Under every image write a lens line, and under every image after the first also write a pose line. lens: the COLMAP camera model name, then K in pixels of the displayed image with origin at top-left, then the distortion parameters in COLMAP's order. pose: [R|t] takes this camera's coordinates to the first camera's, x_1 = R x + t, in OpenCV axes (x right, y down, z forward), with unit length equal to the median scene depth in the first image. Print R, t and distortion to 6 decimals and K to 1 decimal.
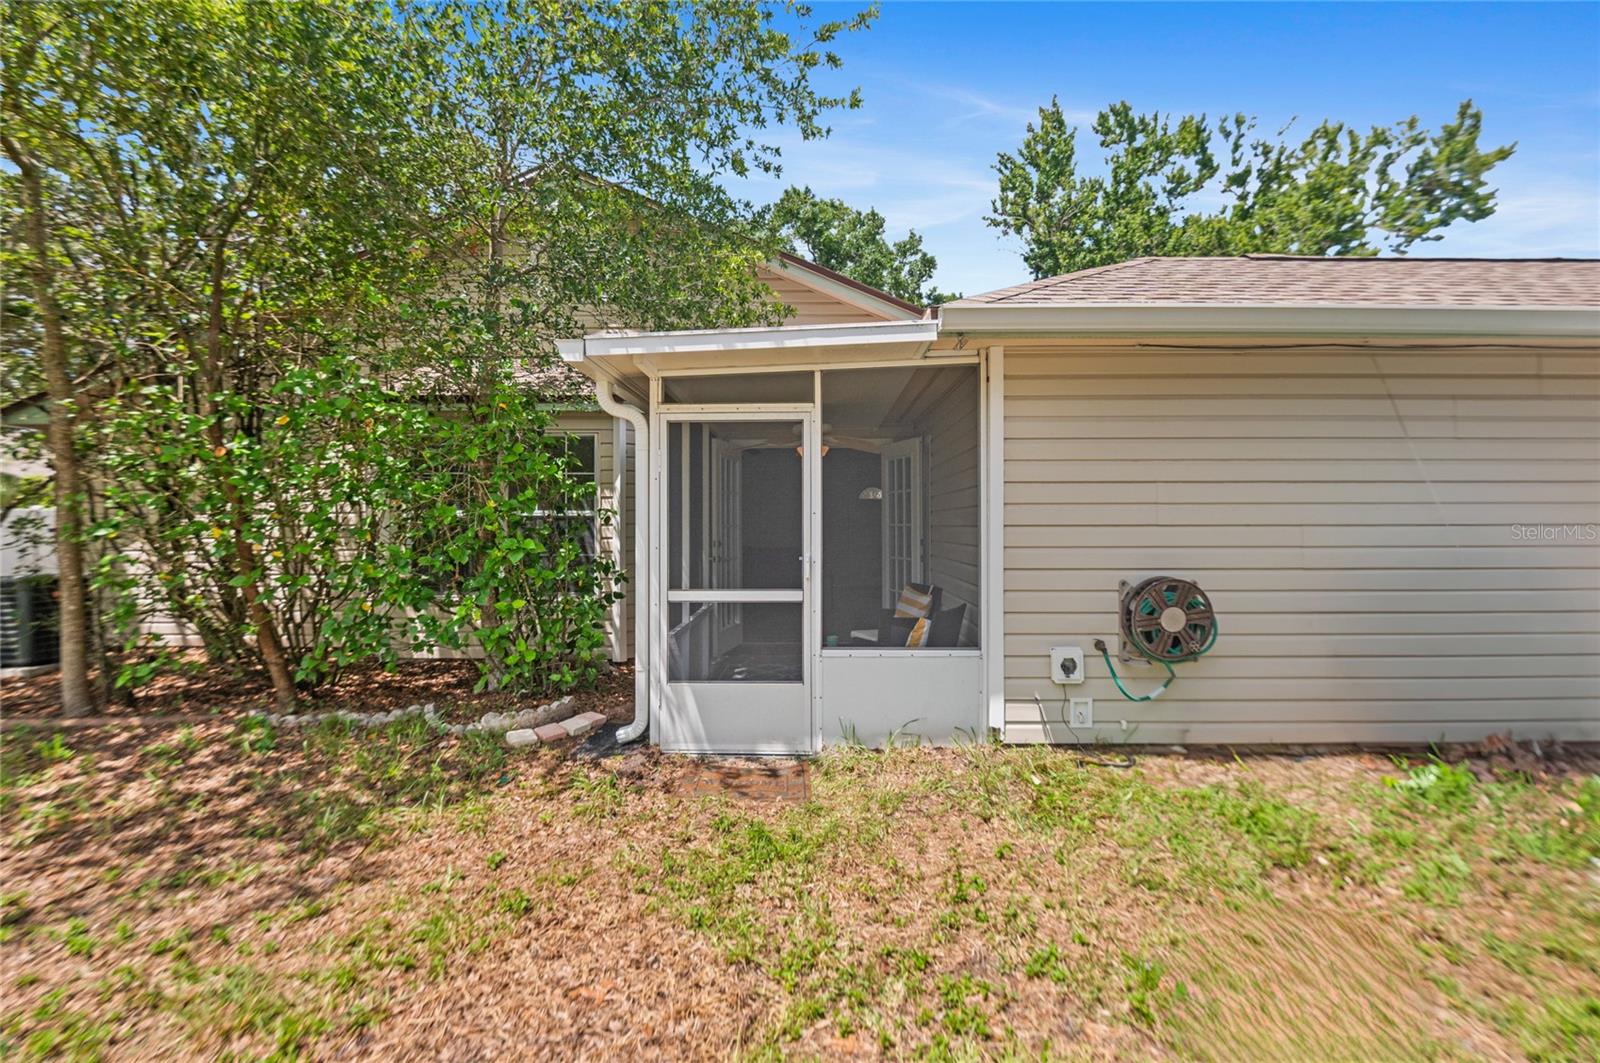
lens RADIAL K [[701.5, 0, 796.6], [0, 701.5, 517.1], [0, 0, 1]] dist [-0.024931, -0.000415]
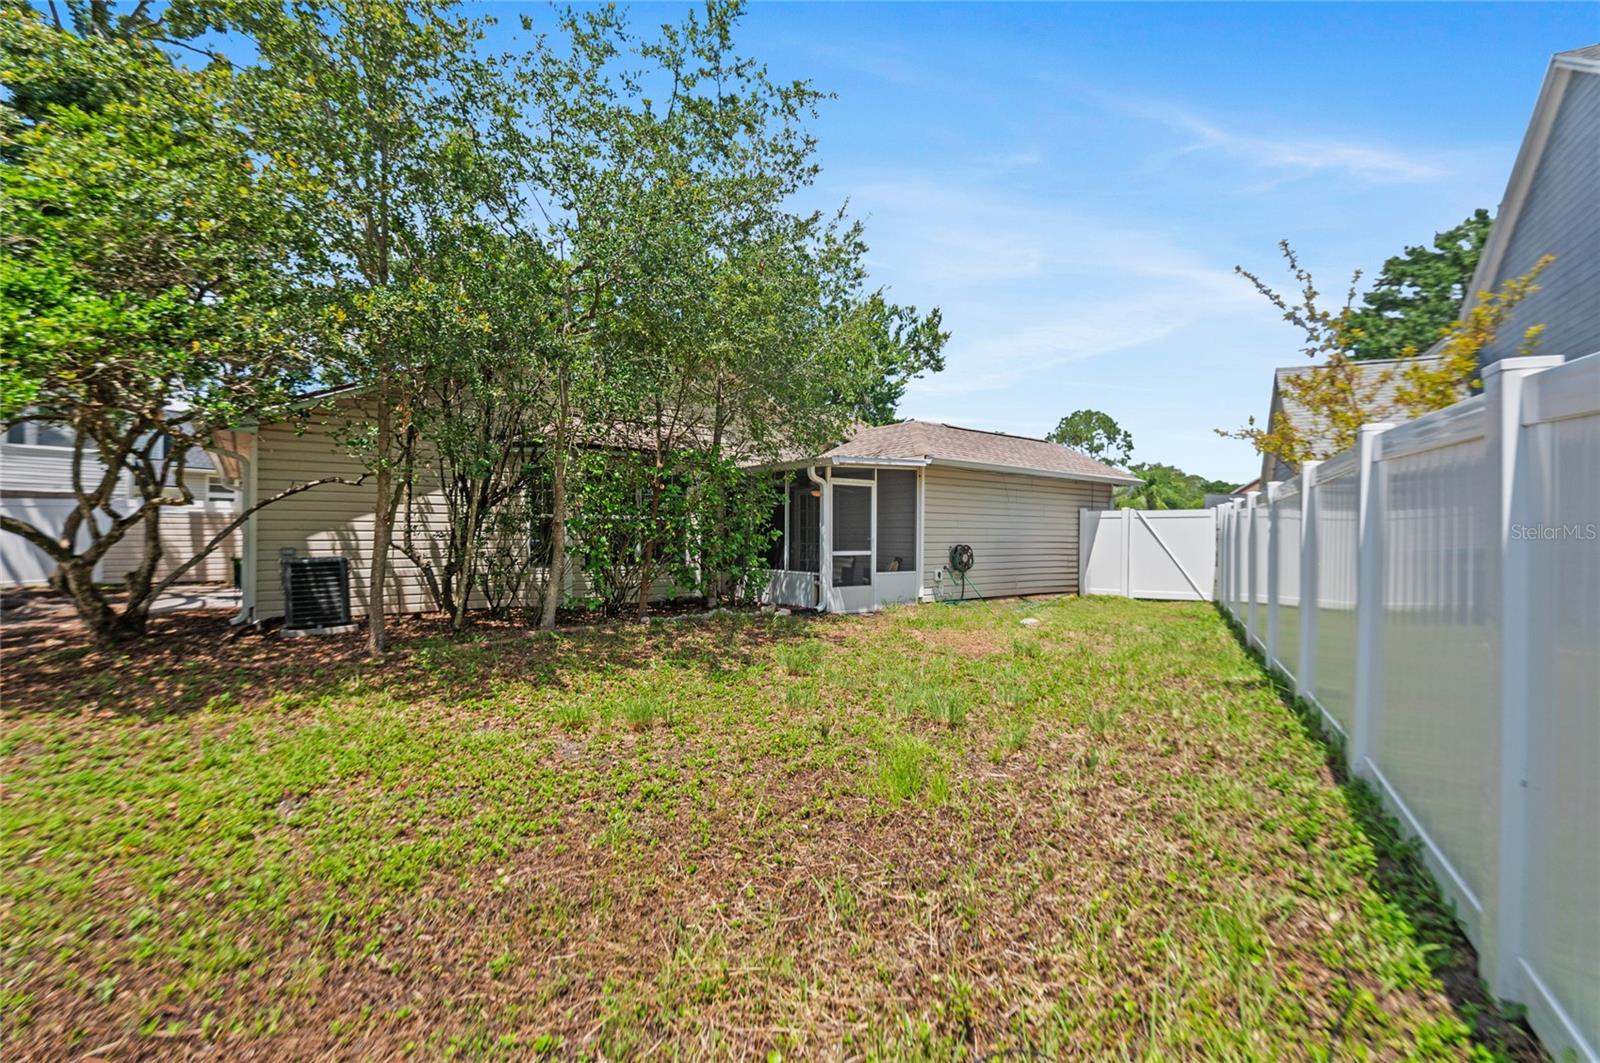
lens RADIAL K [[701.5, 0, 802.5], [0, 701.5, 538.1], [0, 0, 1]] dist [-0.024931, -0.000415]
pose [[0.764775, 0.003900, 0.644286, -1.902356], [-0.011361, 0.999908, 0.007433, 0.039987], [-0.644197, -0.013004, 0.764749, -0.870203]]
